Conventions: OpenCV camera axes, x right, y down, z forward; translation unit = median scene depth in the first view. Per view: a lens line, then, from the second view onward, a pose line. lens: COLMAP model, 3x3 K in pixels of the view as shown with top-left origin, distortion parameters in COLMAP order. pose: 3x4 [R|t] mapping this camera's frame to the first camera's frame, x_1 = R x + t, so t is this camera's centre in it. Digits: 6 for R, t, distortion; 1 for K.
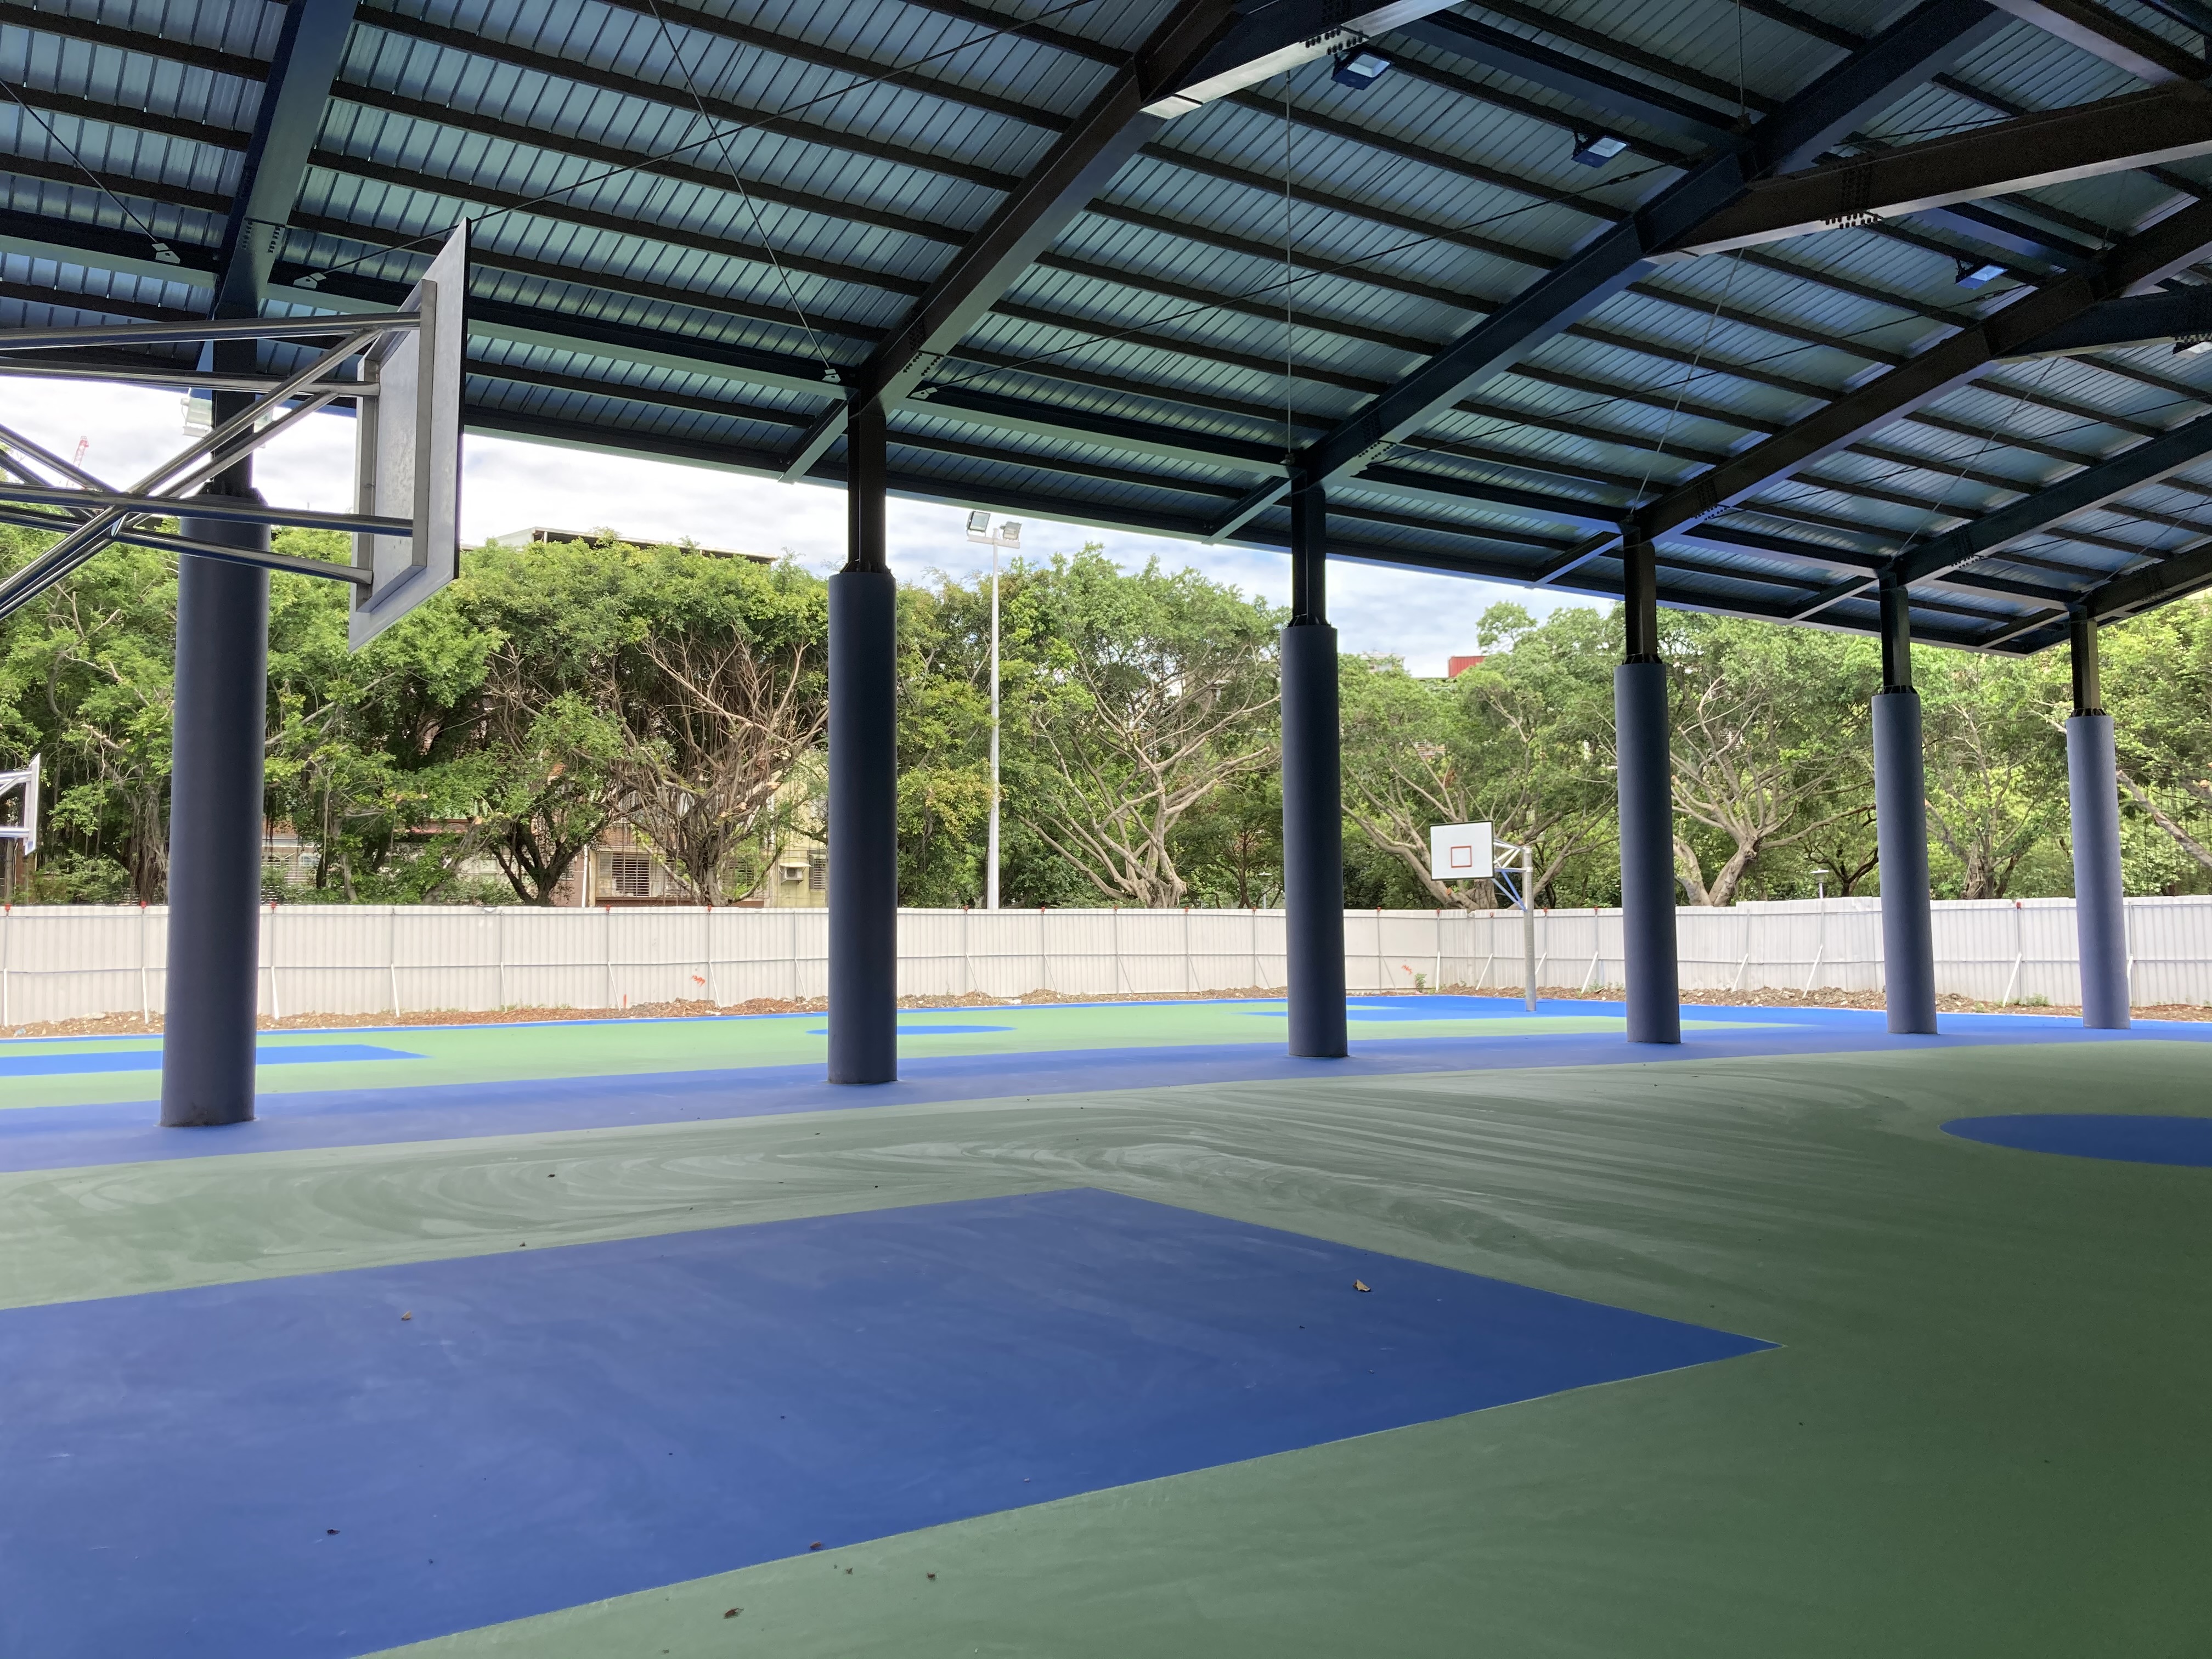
lens RADIAL K [[1796.6, 0, 1081.5], [0, 1796.6, 808.6], [0, 0, 1]] dist [0.037163, -0.032165]
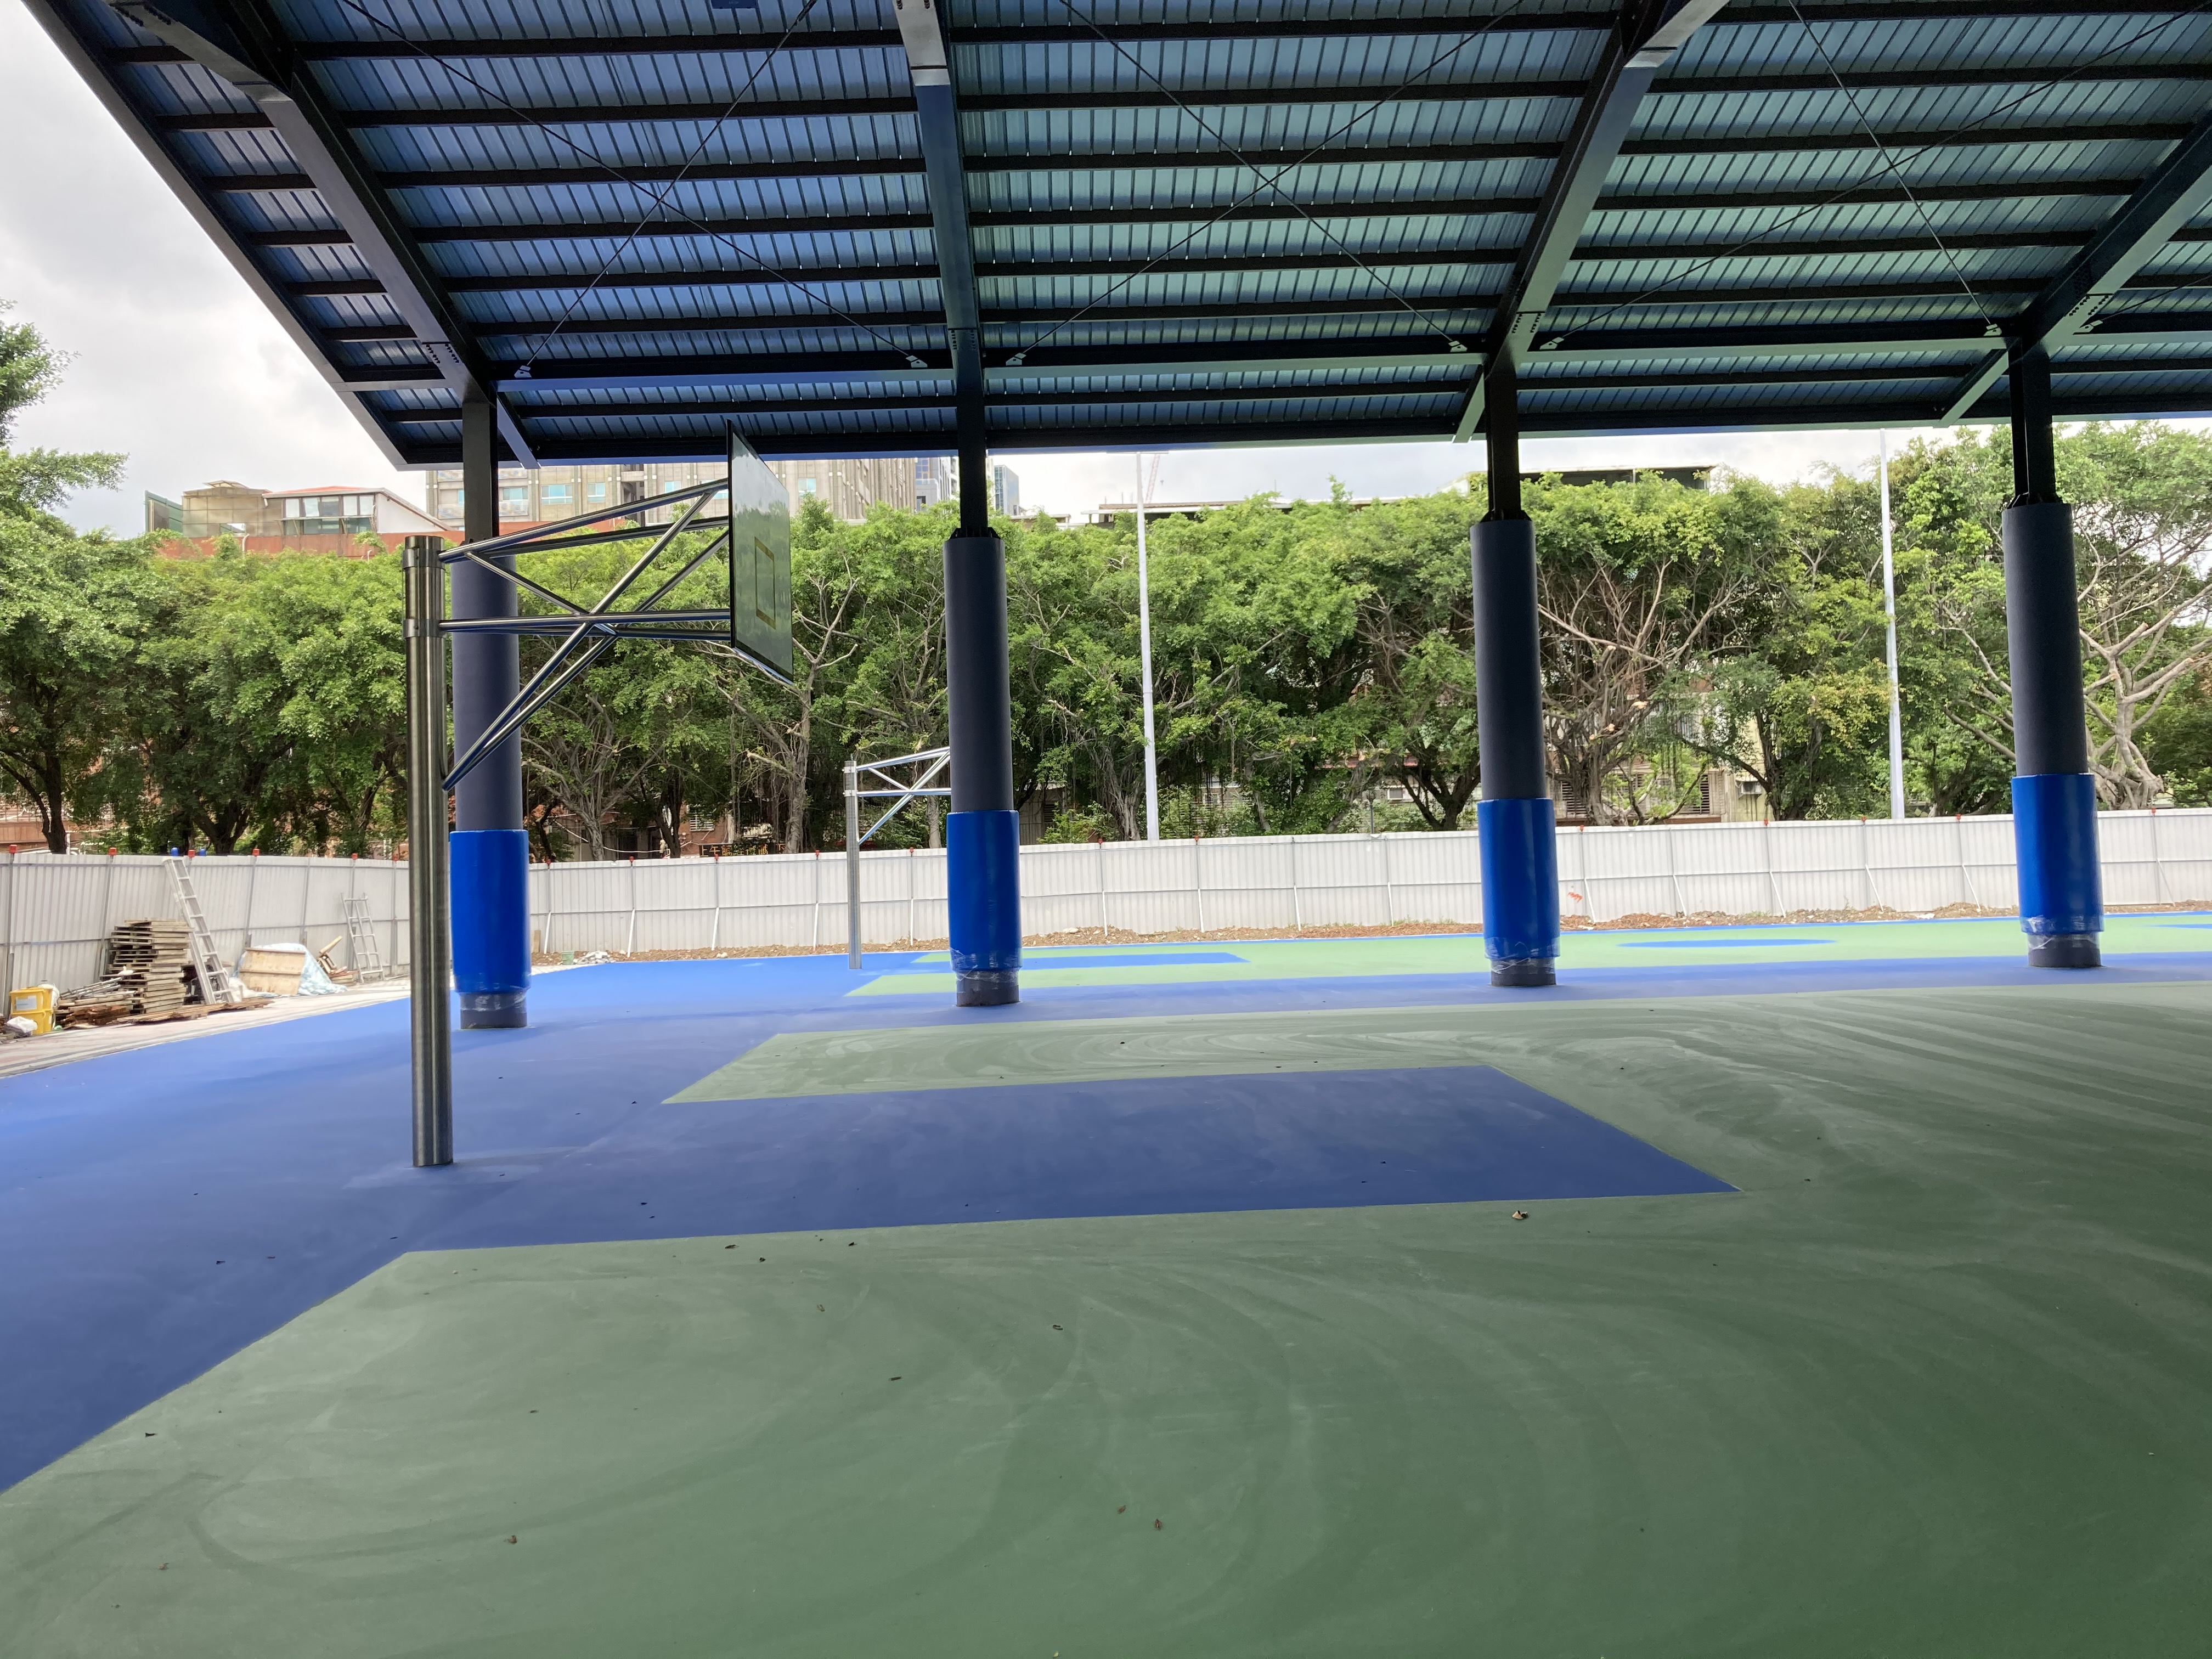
lens RADIAL K [[1796.6, 0, 1087.6], [0, 1796.6, 800.1], [0, 0, 1]] dist [0.037163, -0.032165]
pose [[0.840610, -0.043583, -0.539884, 0.130646], [0.064924, 0.997679, 0.020549, -0.000585], [0.537735, -0.052326, 0.841488, -0.030492]]
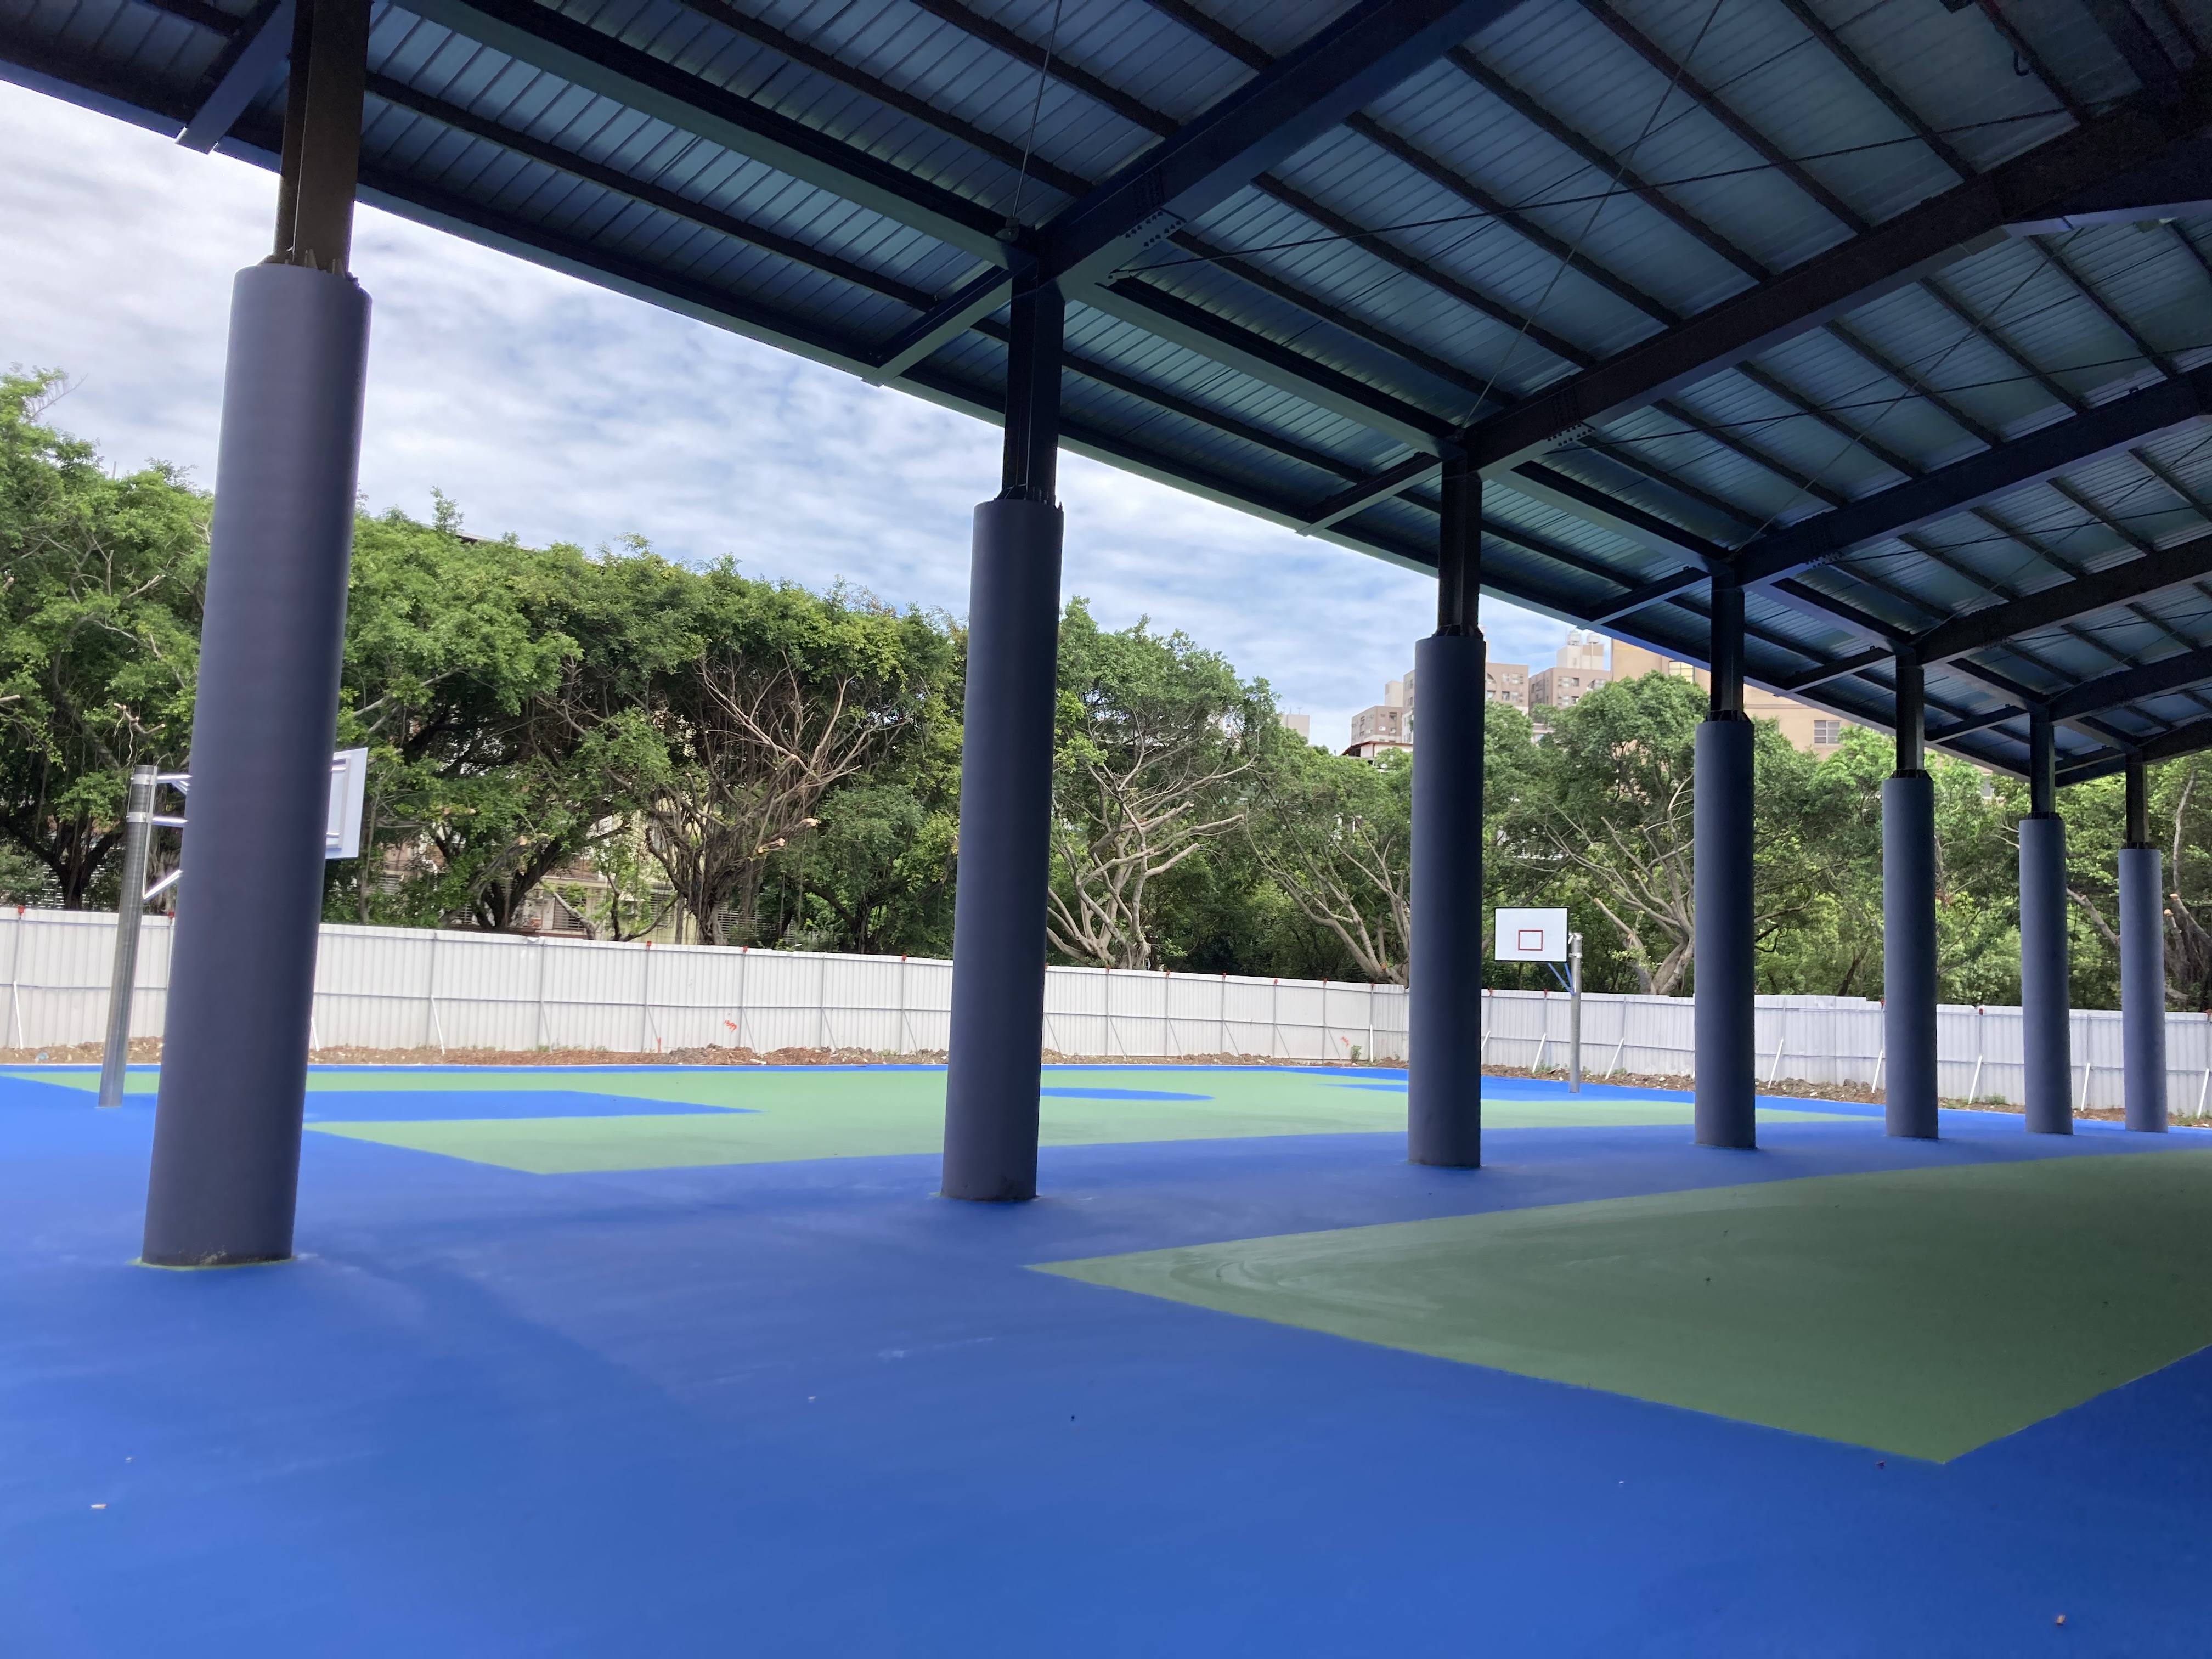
lens RADIAL K [[1796.6, 0, 1112.4], [0, 1796.6, 808.2], [0, 0, 1]] dist [0.037163, -0.032165]
pose [[0.972806, 0.071281, 0.220382, -0.262977], [-0.065064, 0.997255, -0.035349, 0.003230], [-0.222297, 0.020048, 0.974773, 0.046774]]
